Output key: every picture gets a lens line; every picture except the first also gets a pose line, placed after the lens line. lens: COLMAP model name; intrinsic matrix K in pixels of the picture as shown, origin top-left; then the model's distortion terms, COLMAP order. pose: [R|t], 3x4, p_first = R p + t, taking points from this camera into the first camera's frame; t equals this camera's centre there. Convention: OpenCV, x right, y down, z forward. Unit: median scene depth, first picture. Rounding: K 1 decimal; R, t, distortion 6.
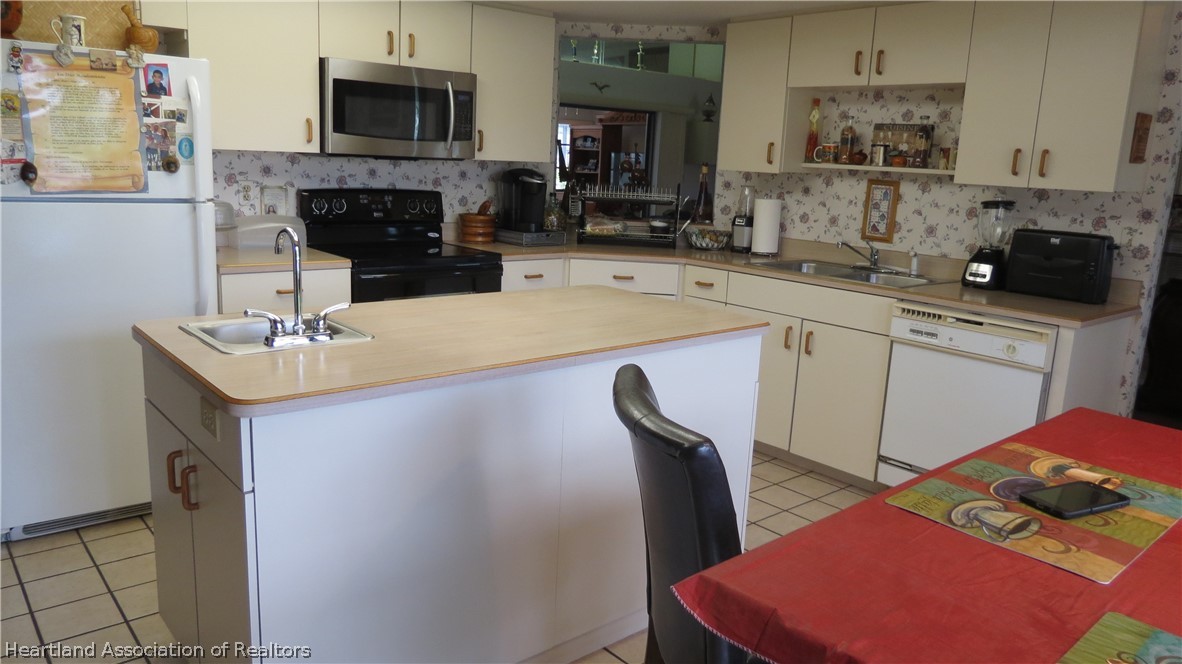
lens RADIAL K [[839.1, 0, 596.5], [0, 839.1, 333.6], [0, 0, 1]] dist [-0.035349, 0.017130]
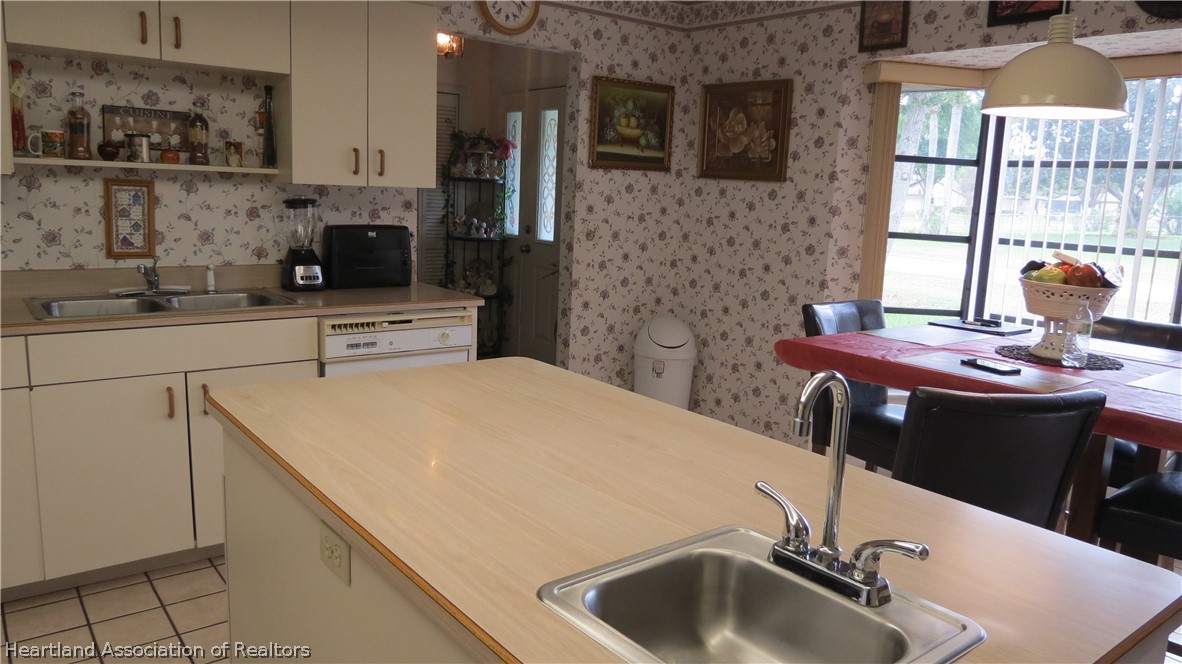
lens RADIAL K [[839.1, 0, 597.6], [0, 839.1, 329.8], [0, 0, 1]] dist [-0.035349, 0.017130]
pose [[0.055699, -0.207724, 0.976600, -0.419648], [0.165888, 0.966449, 0.196104, -0.129283], [-0.984570, 0.151084, 0.088289, 0.529667]]
